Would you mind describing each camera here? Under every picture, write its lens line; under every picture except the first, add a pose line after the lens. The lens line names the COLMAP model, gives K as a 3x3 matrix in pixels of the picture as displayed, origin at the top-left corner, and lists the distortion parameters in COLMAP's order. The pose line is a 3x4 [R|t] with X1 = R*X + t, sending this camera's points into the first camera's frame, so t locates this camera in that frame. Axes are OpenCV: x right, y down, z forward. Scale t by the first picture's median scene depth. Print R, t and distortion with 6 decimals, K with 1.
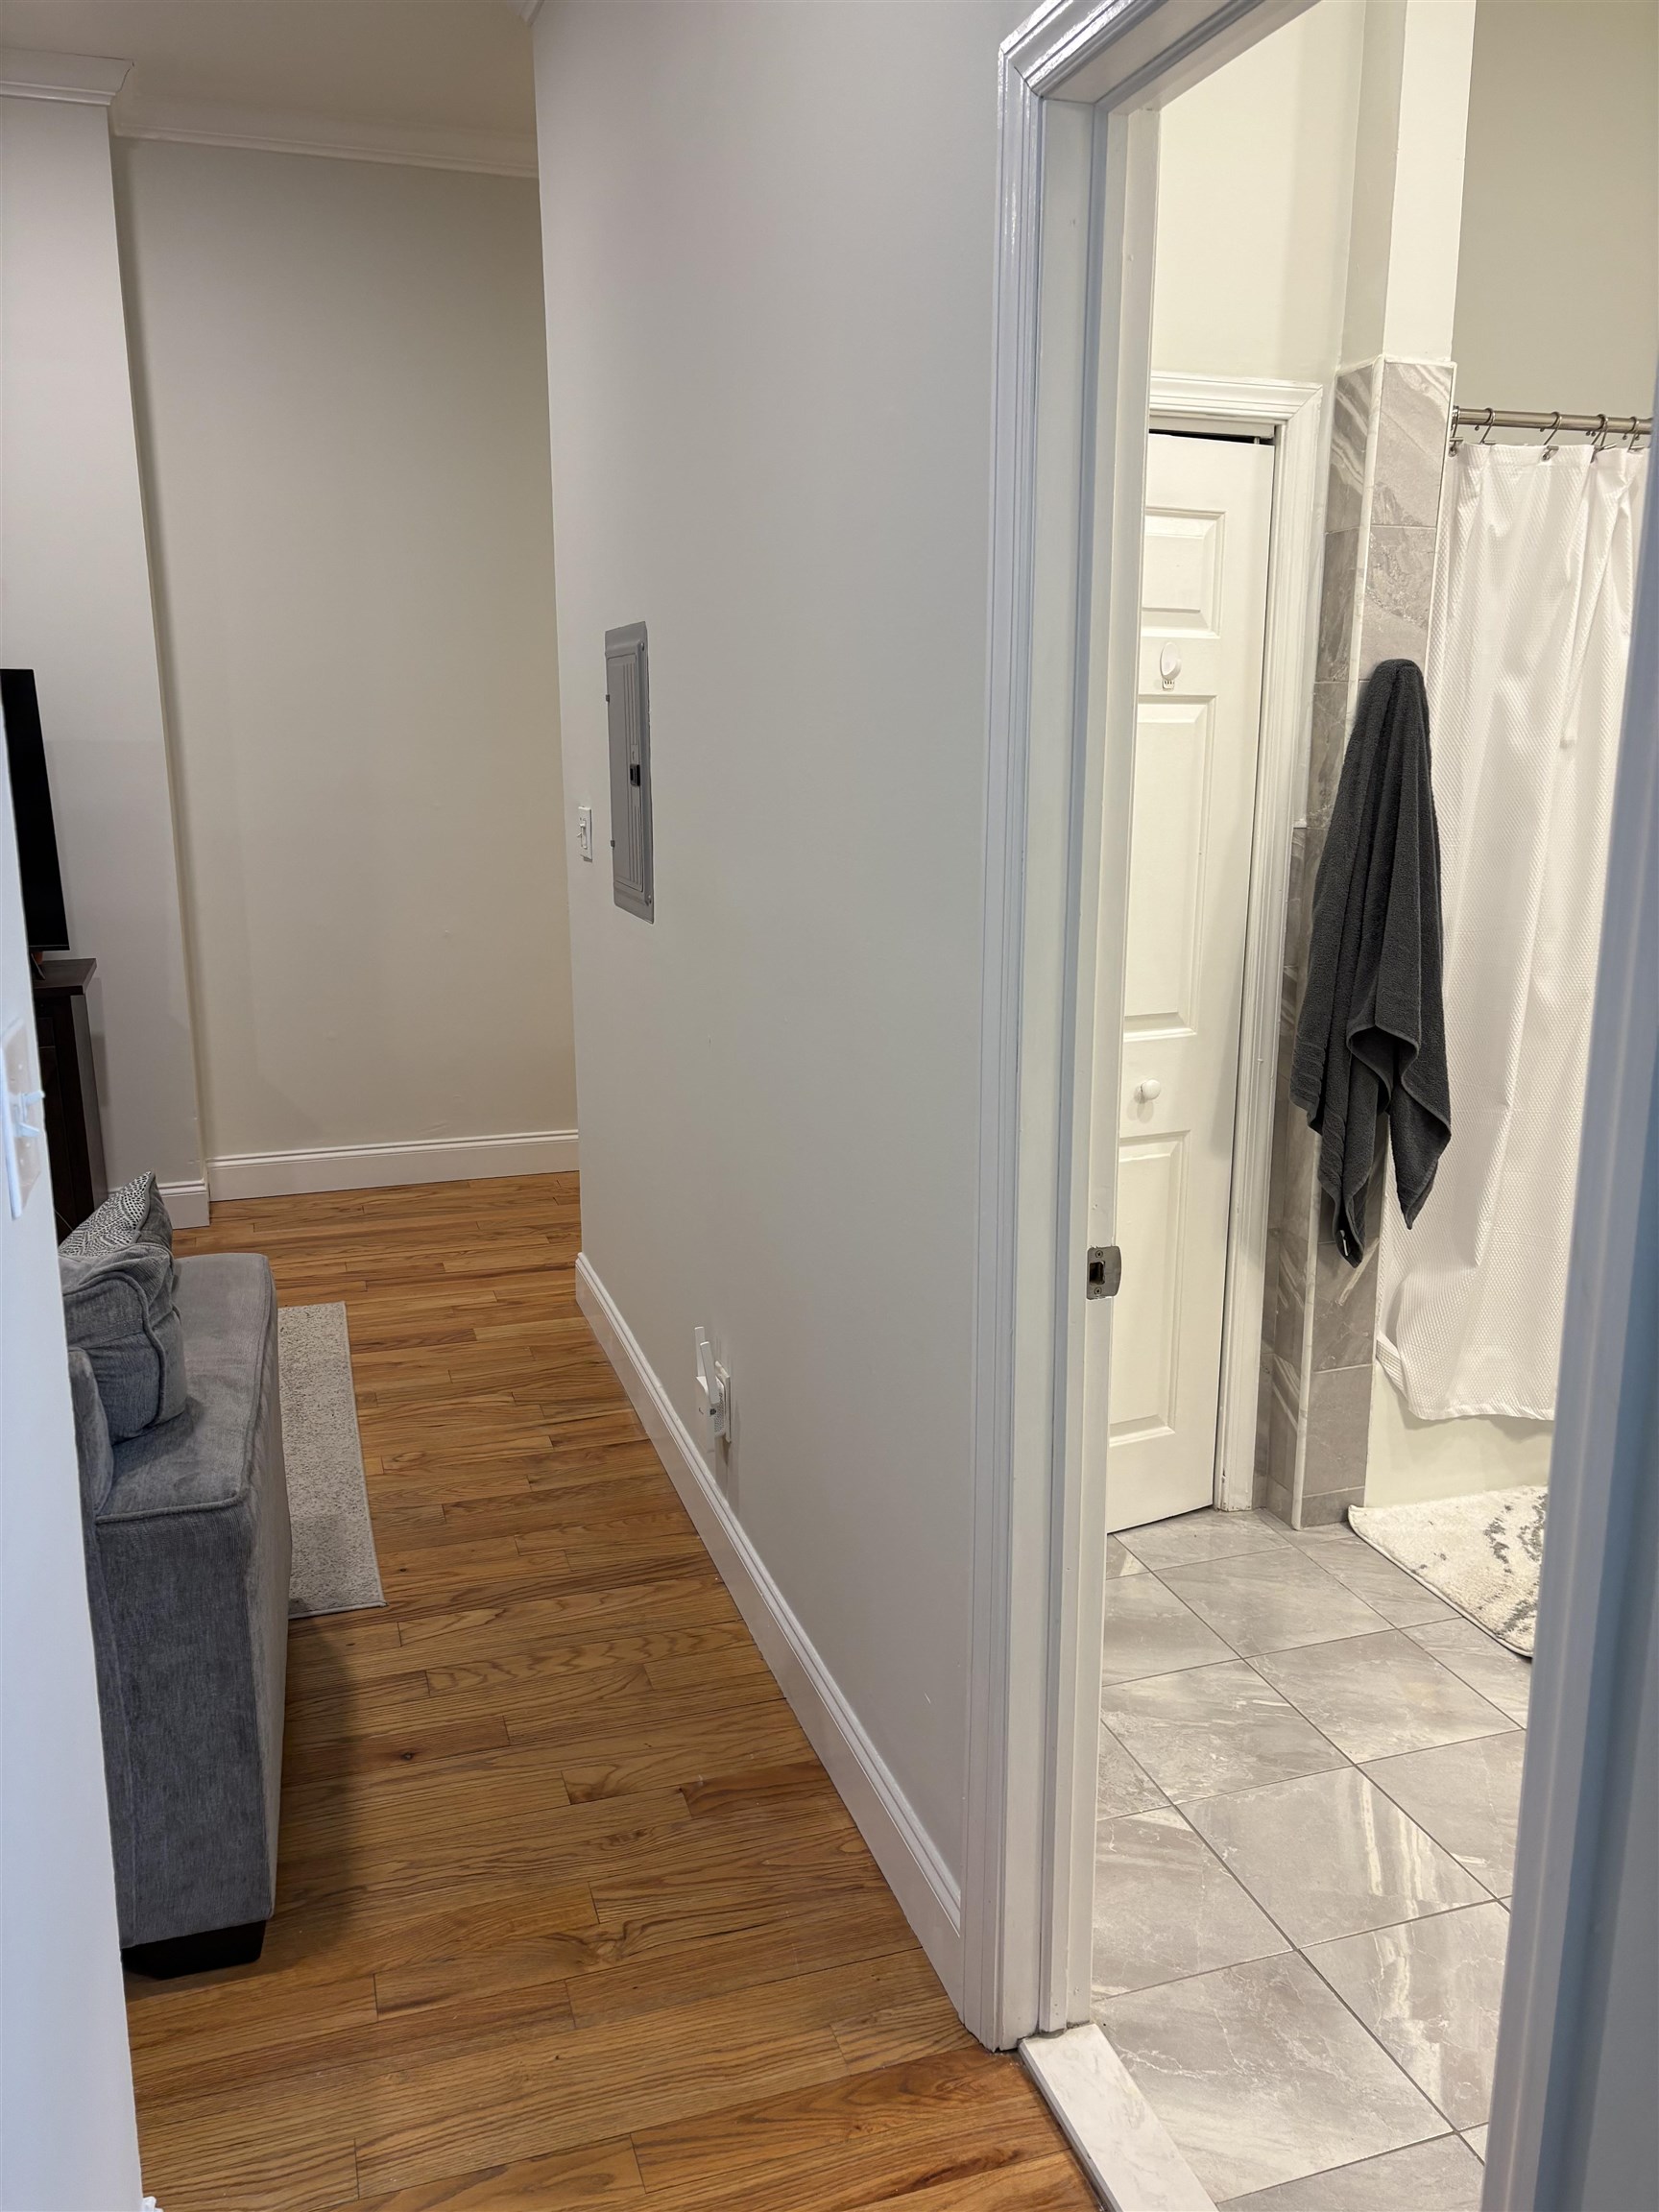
lens RADIAL K [[1674.6, 0, 823.9], [0, 1674.6, 1107.1], [0, 0, 1]] dist [0.044246, -0.035570]
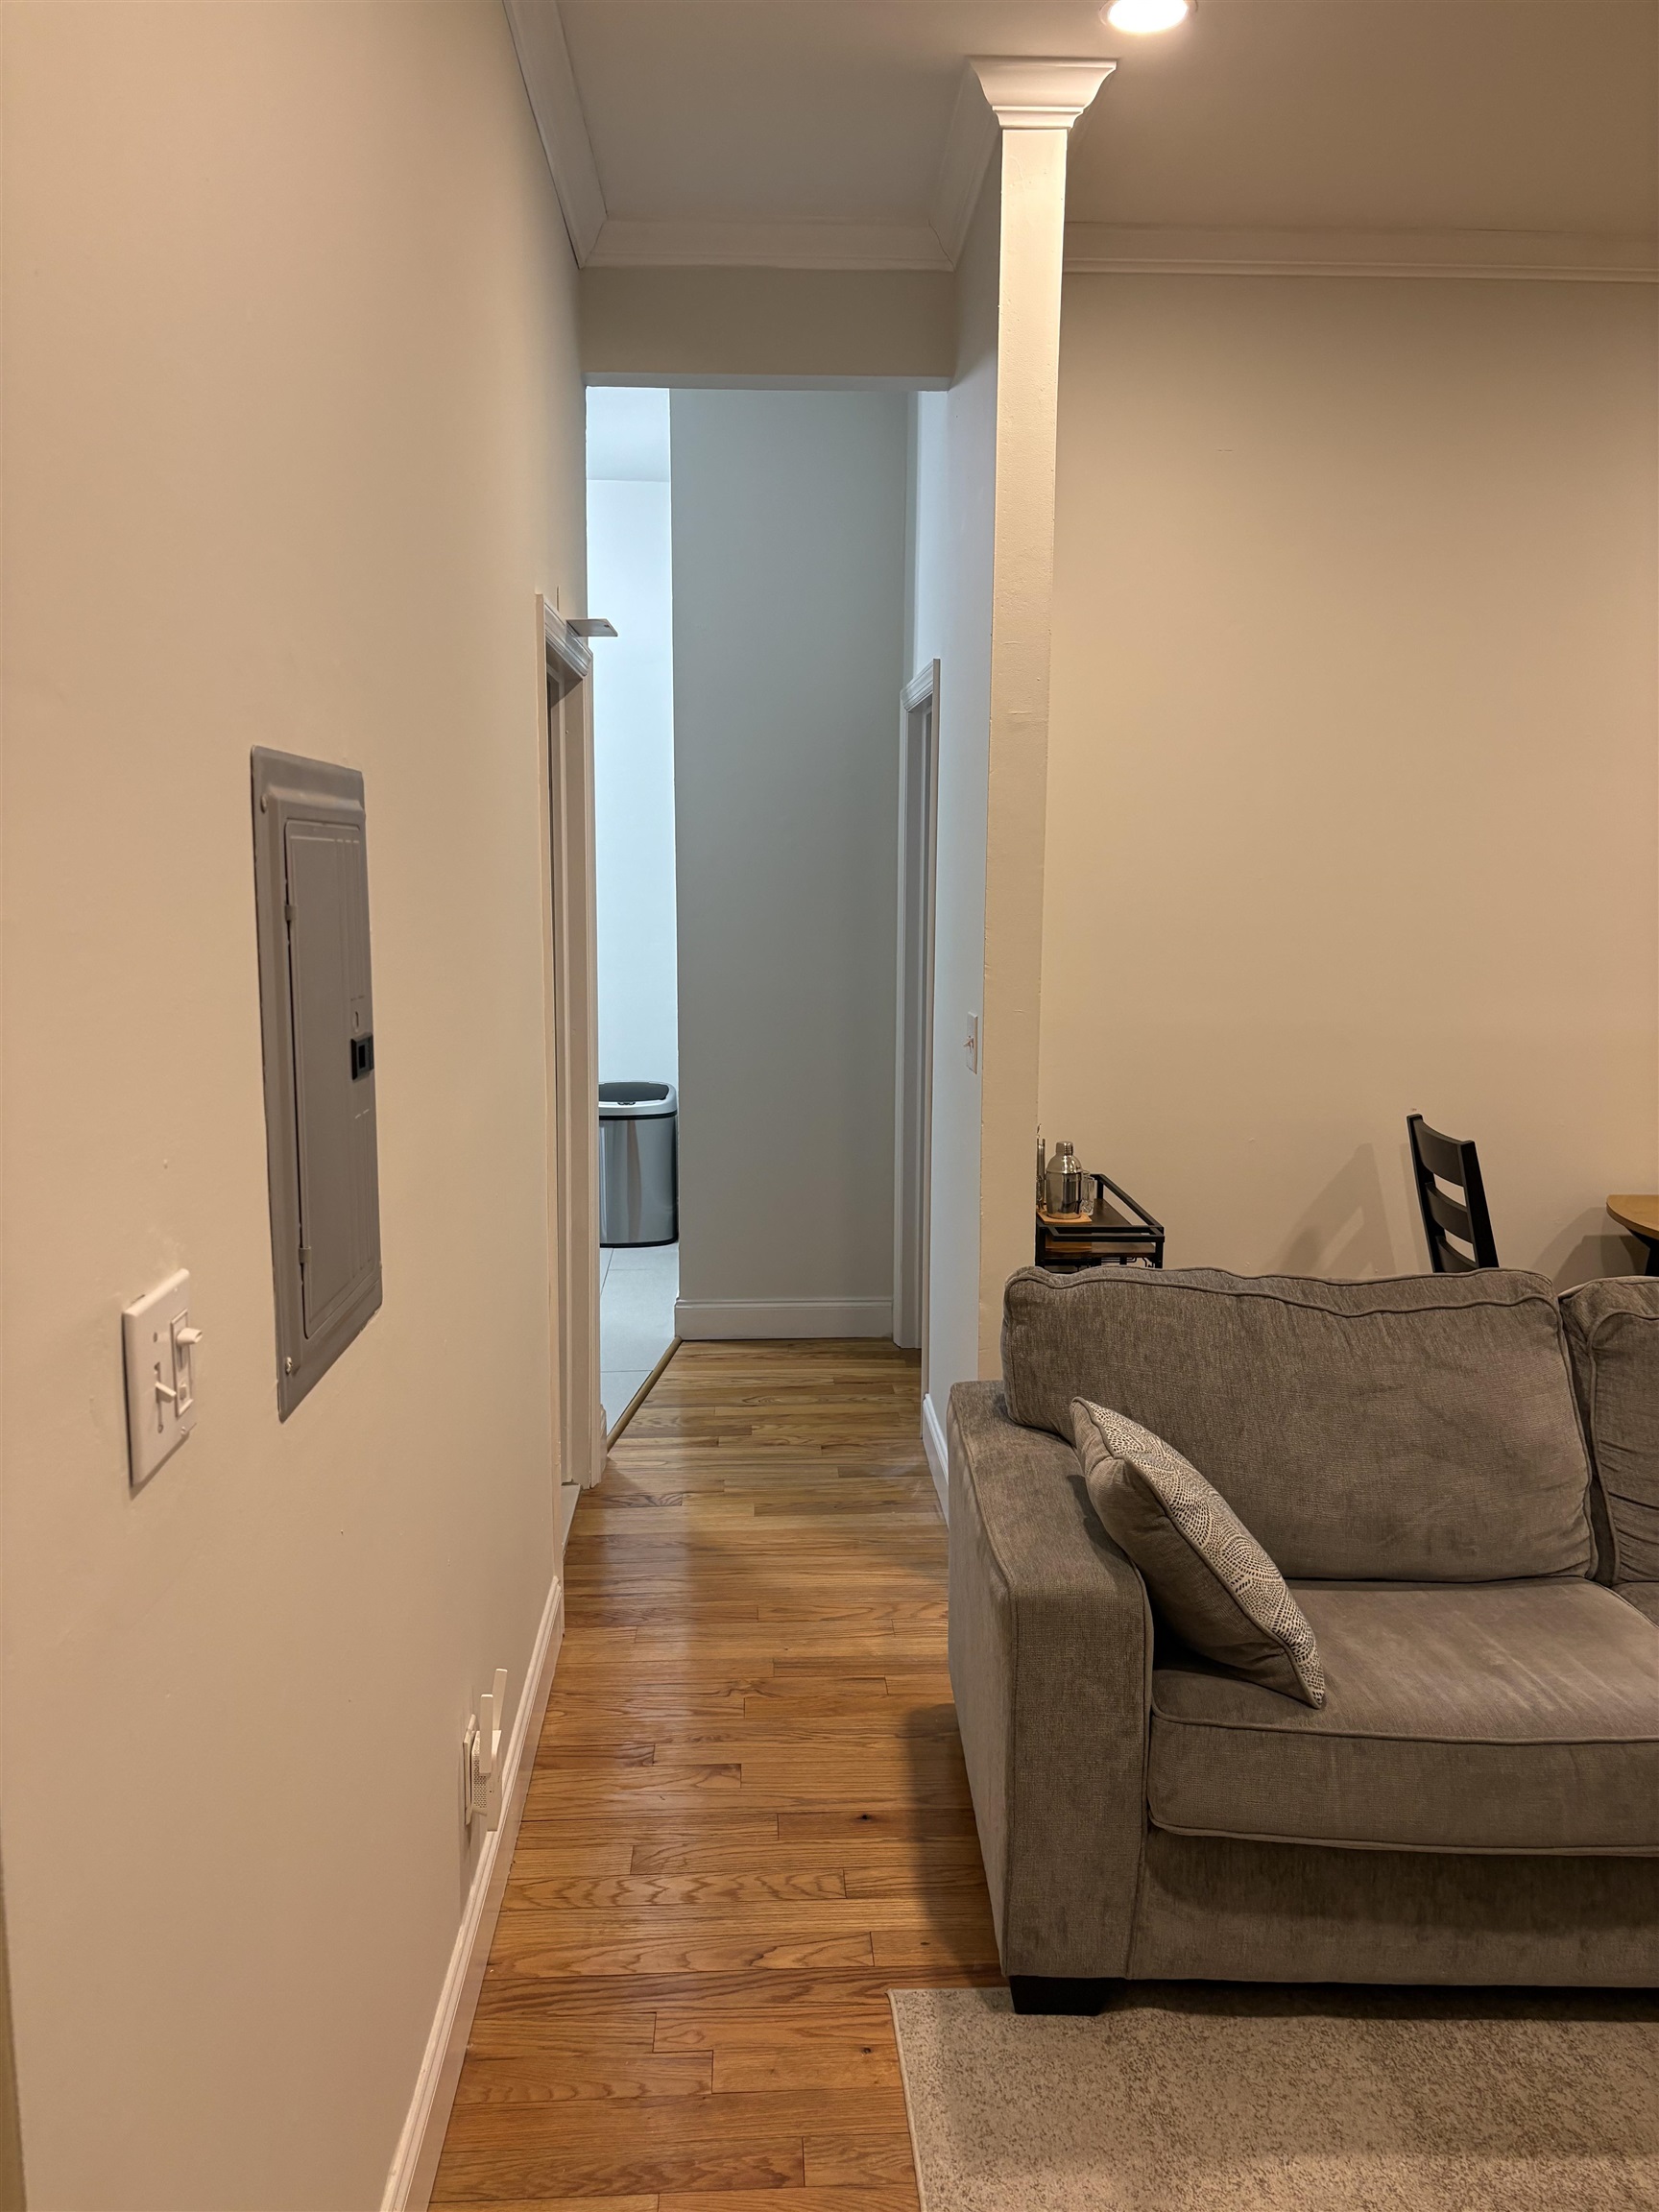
lens RADIAL K [[1674.6, 0, 828.0], [0, 1674.6, 1108.8], [0, 0, 1]] dist [0.044246, -0.035570]
pose [[-0.963523, -0.040064, 0.264610, -0.420997], [0.057827, 0.934207, 0.352013, -0.385721], [-0.261303, 0.354475, -0.897813, 1.551564]]
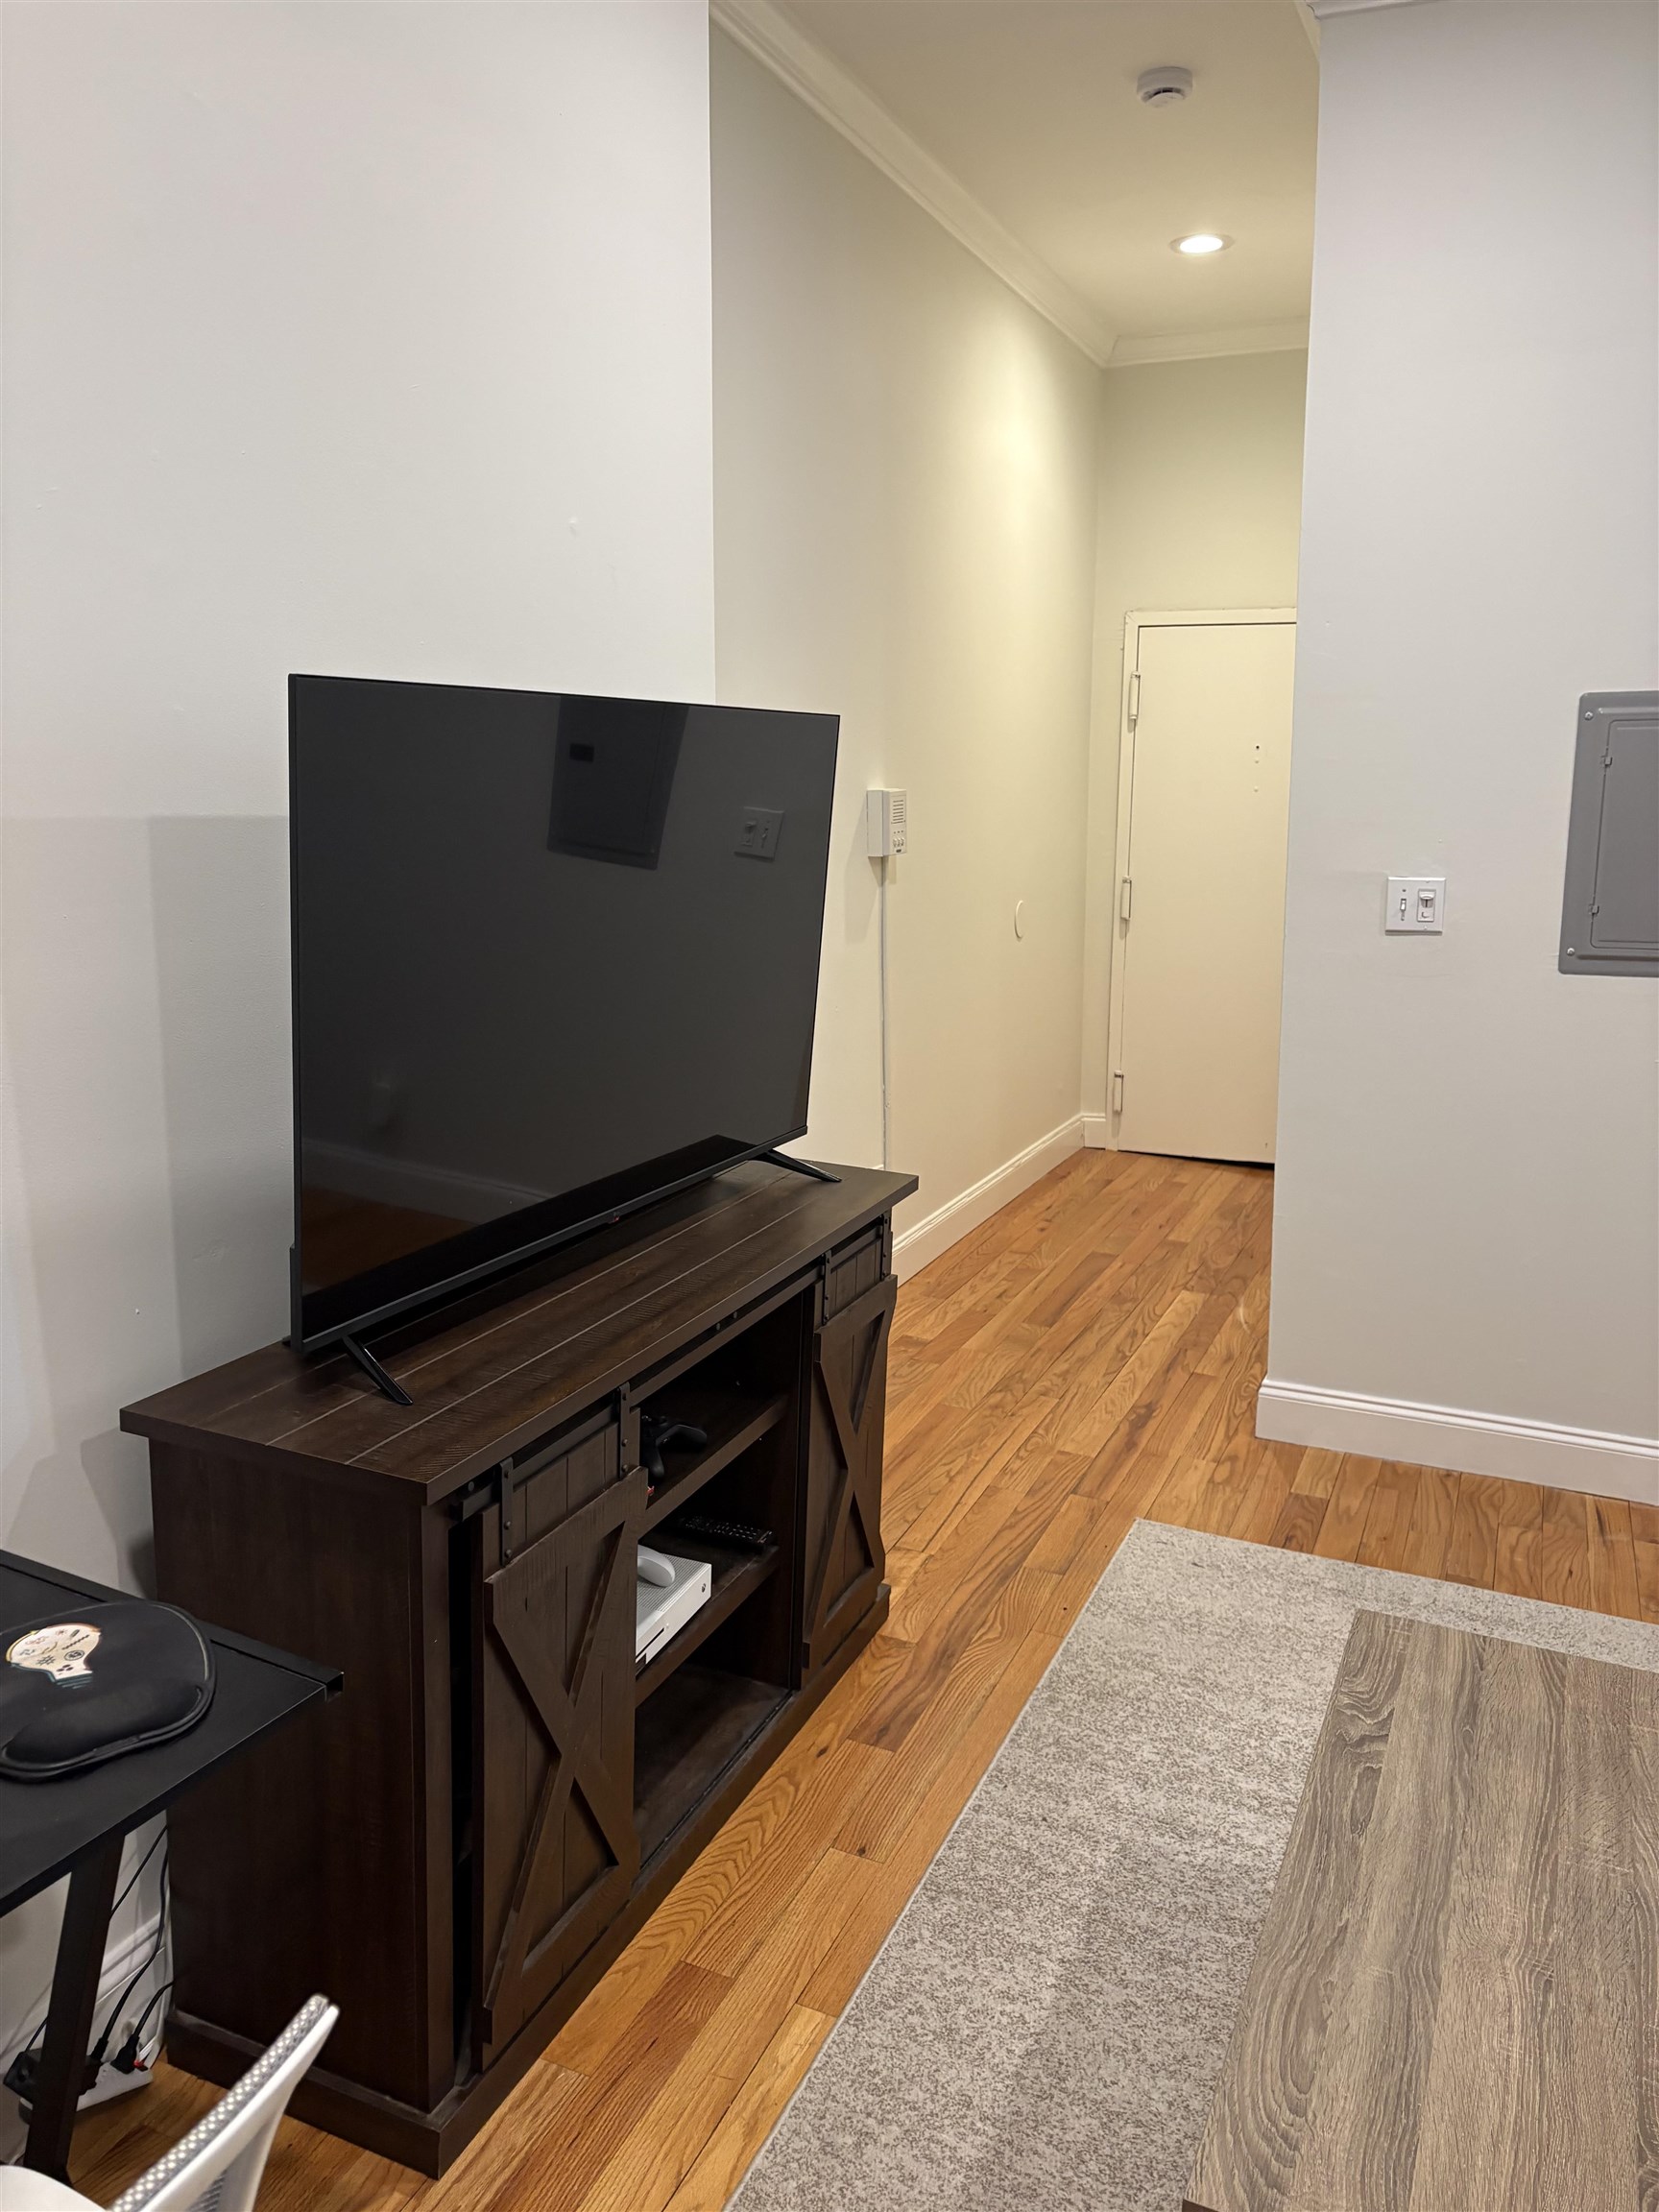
lens RADIAL K [[1674.6, 0, 822.2], [0, 1674.6, 1082.5], [0, 0, 1]] dist [0.044246, -0.035570]
pose [[0.664129, -0.125657, 0.736982, -1.348029], [0.168107, 0.985630, 0.016563, -0.176156], [-0.728473, 0.112892, 0.675709, 0.793759]]
